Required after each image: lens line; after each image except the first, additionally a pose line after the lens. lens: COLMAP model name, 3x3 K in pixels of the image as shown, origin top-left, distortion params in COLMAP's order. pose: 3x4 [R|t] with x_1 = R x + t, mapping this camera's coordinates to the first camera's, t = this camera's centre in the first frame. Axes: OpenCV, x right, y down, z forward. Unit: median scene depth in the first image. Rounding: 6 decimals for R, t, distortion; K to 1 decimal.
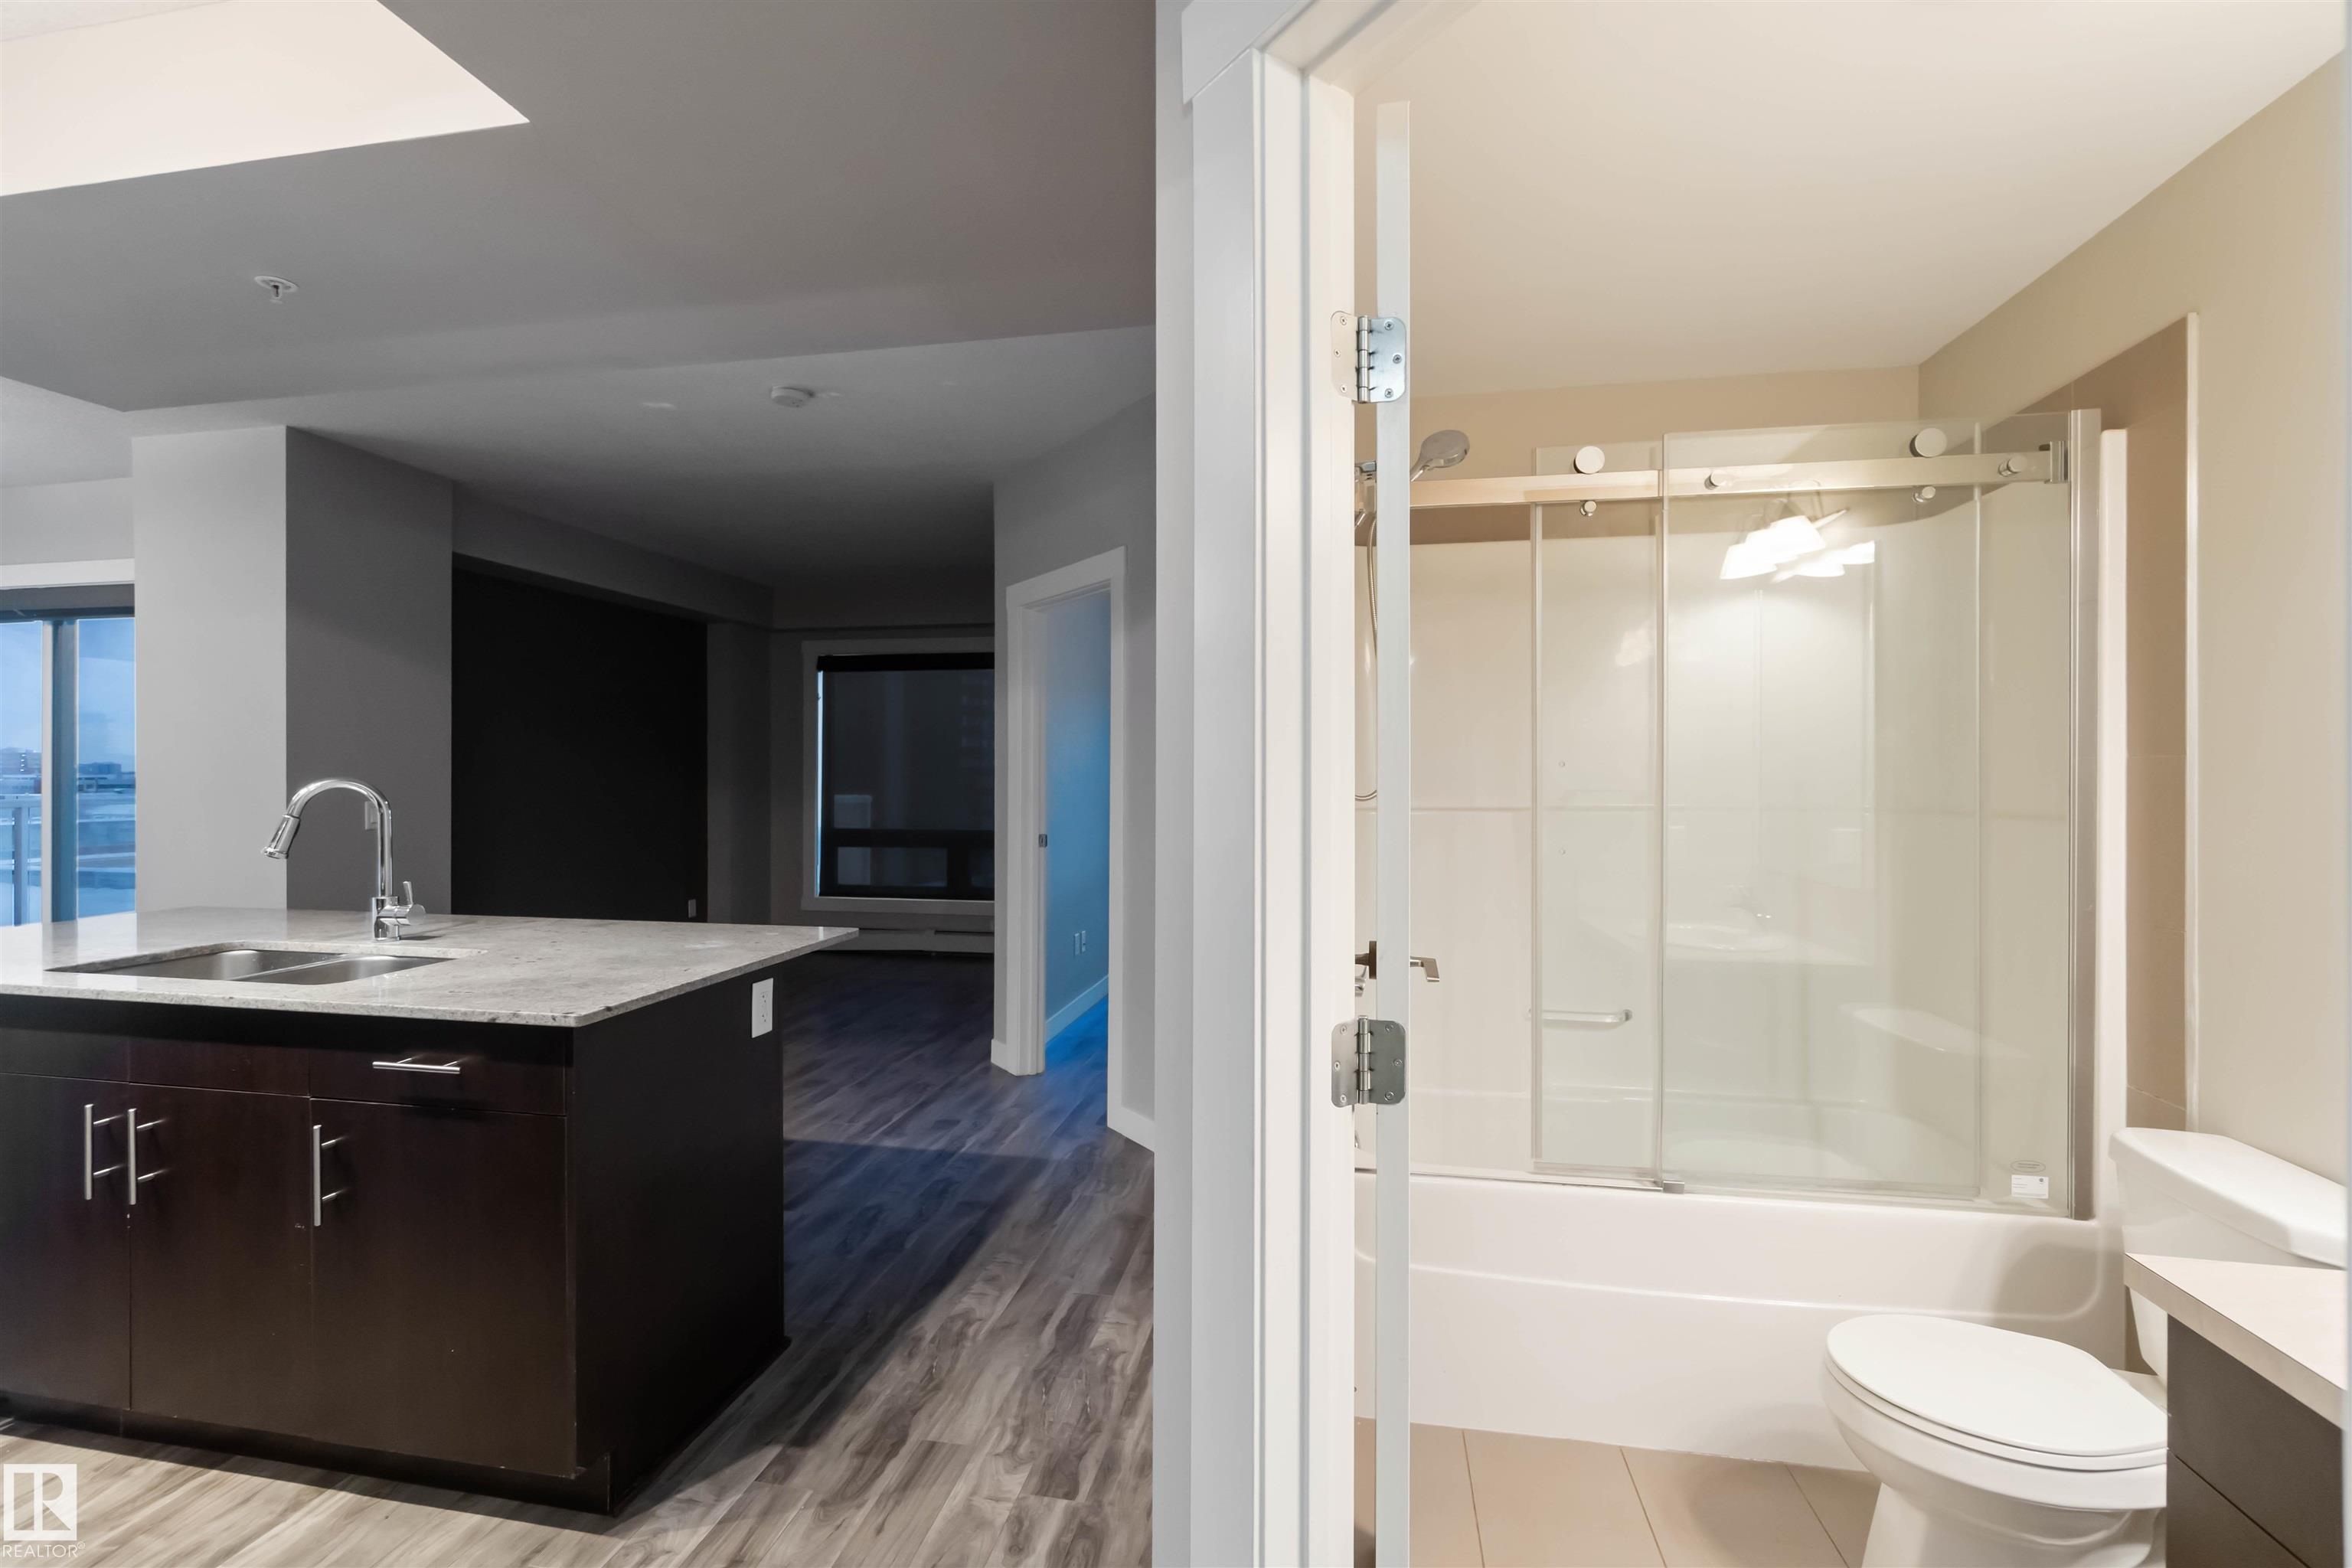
lens RADIAL K [[1014.0, 0, 1176.0], [0, 1014.0, 784.0], [0, 0, 1]] dist [-0.000870, 0.007546]
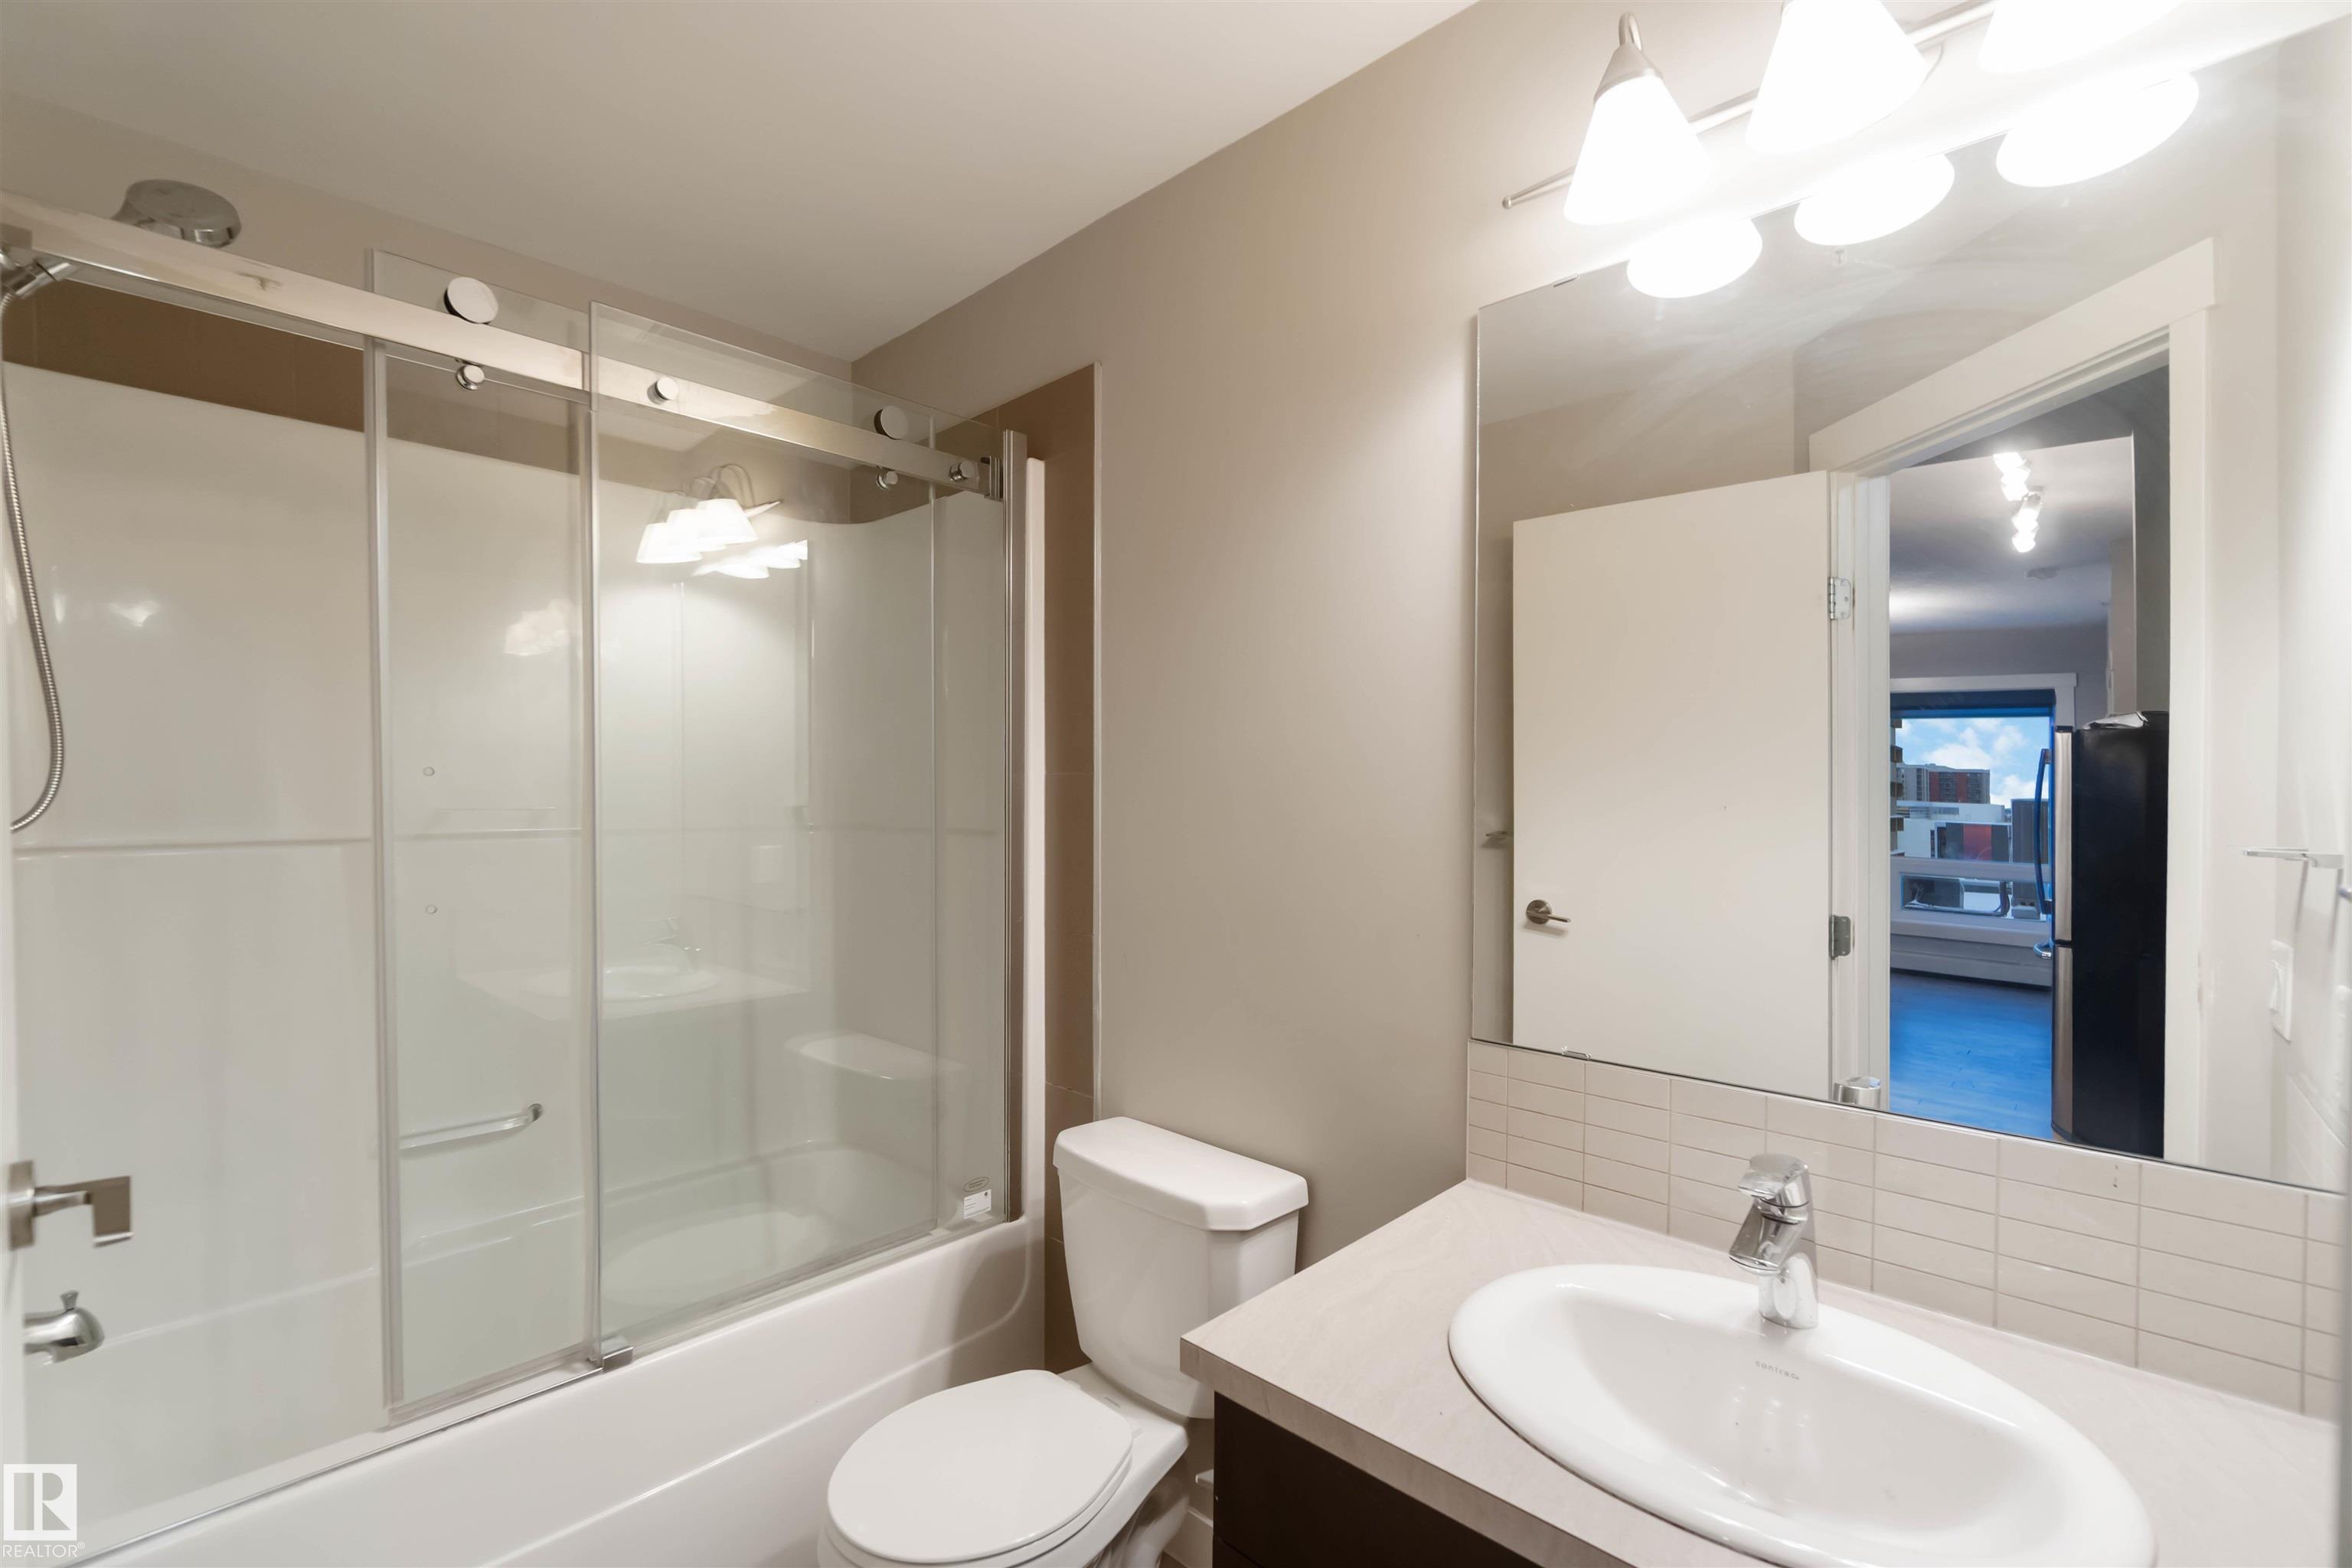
lens RADIAL K [[1020.0, 0, 1176.6], [0, 1020.0, 820.7], [0, 0, 1]] dist [-0.001286, -0.000400]
pose [[0.540419, -0.017907, 0.841205, 0.089115], [-0.000374, 0.999768, 0.021523, -0.000575], [-0.841396, -0.011946, 0.540287, 0.243160]]
